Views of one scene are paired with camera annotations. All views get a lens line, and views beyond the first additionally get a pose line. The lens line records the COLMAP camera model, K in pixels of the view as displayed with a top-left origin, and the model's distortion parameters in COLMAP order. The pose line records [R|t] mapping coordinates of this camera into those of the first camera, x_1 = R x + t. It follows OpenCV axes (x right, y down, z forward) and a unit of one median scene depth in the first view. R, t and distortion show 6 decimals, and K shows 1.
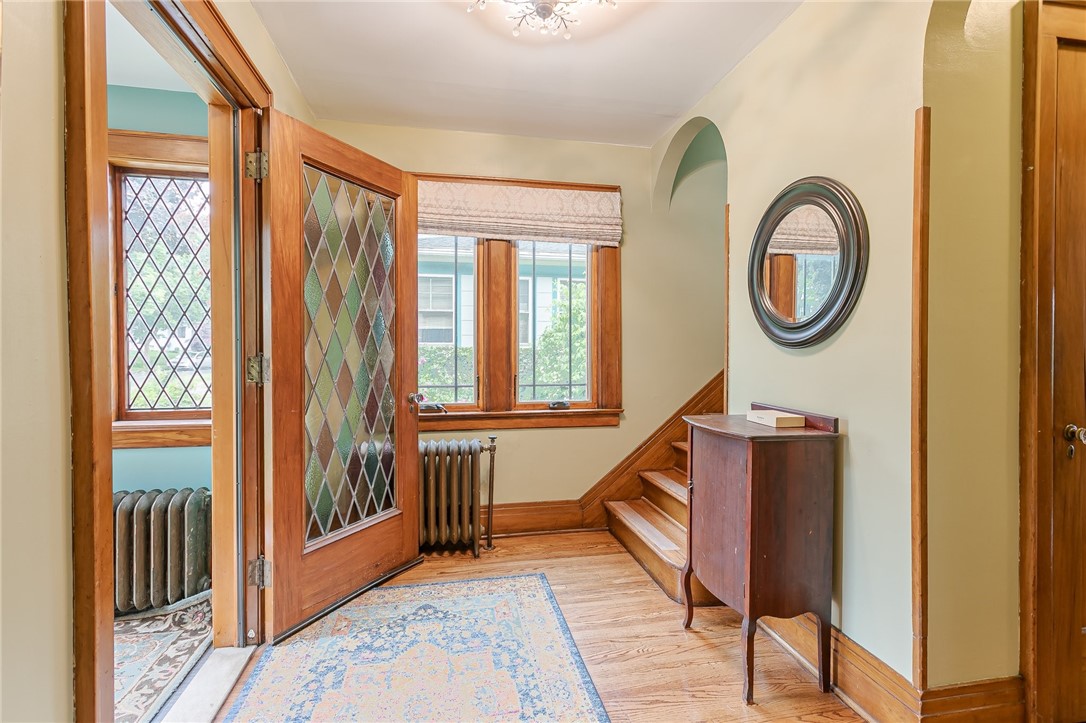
lens RADIAL K [[511.2, 0, 542.2], [0, 511.2, 356.8], [0, 0, 1]] dist [0.005087, 0.002198]
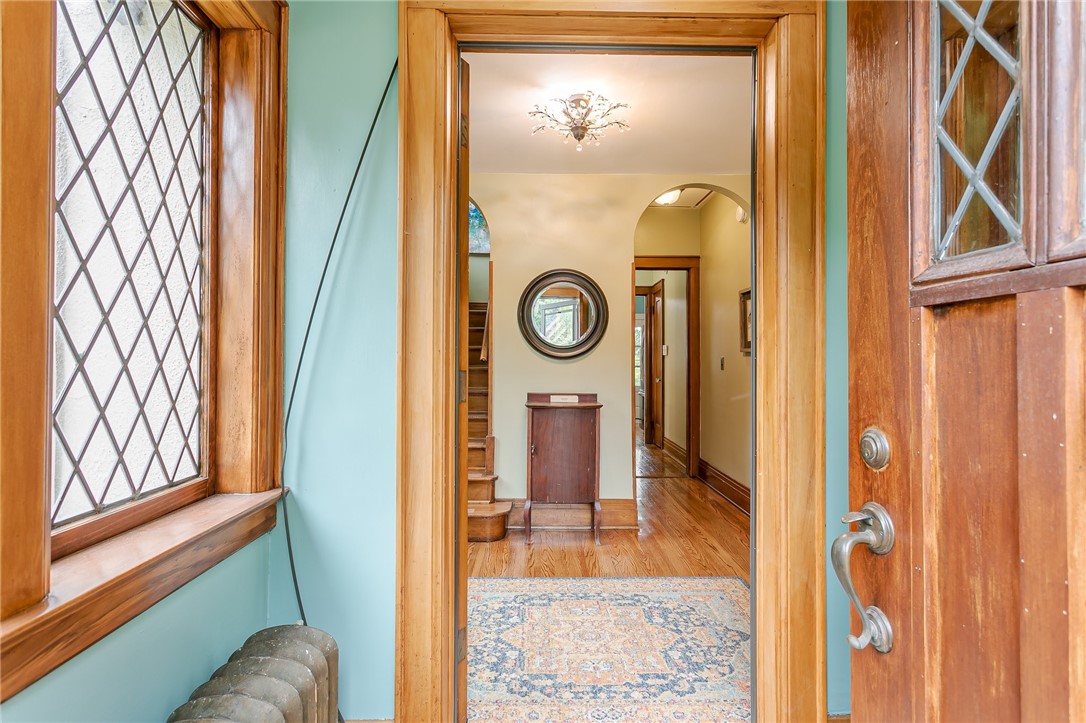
lens RADIAL K [[511.2, 0, 544.4], [0, 511.2, 356.9], [0, 0, 1]] dist [0.005087, 0.002198]
pose [[0.174750, 0.005933, 0.984595, -0.950998], [0.011555, 0.999901, -0.008076, -0.008554], [-0.984545, 0.012788, 0.174664, 0.539268]]
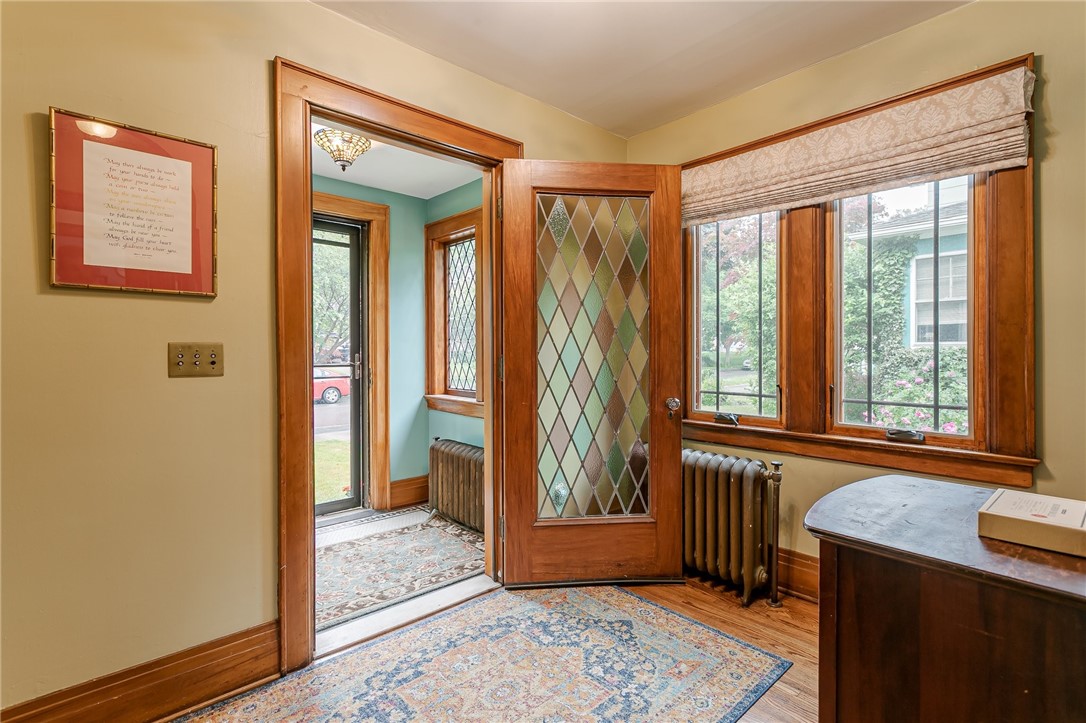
lens RADIAL K [[511.2, 0, 544.5], [0, 511.2, 356.1], [0, 0, 1]] dist [0.005087, 0.002198]
pose [[0.513136, 0.005299, -0.858291, 0.432030], [-0.010070, 0.999949, 0.000153, -0.003837], [0.858248, 0.008564, 0.513164, 0.322991]]
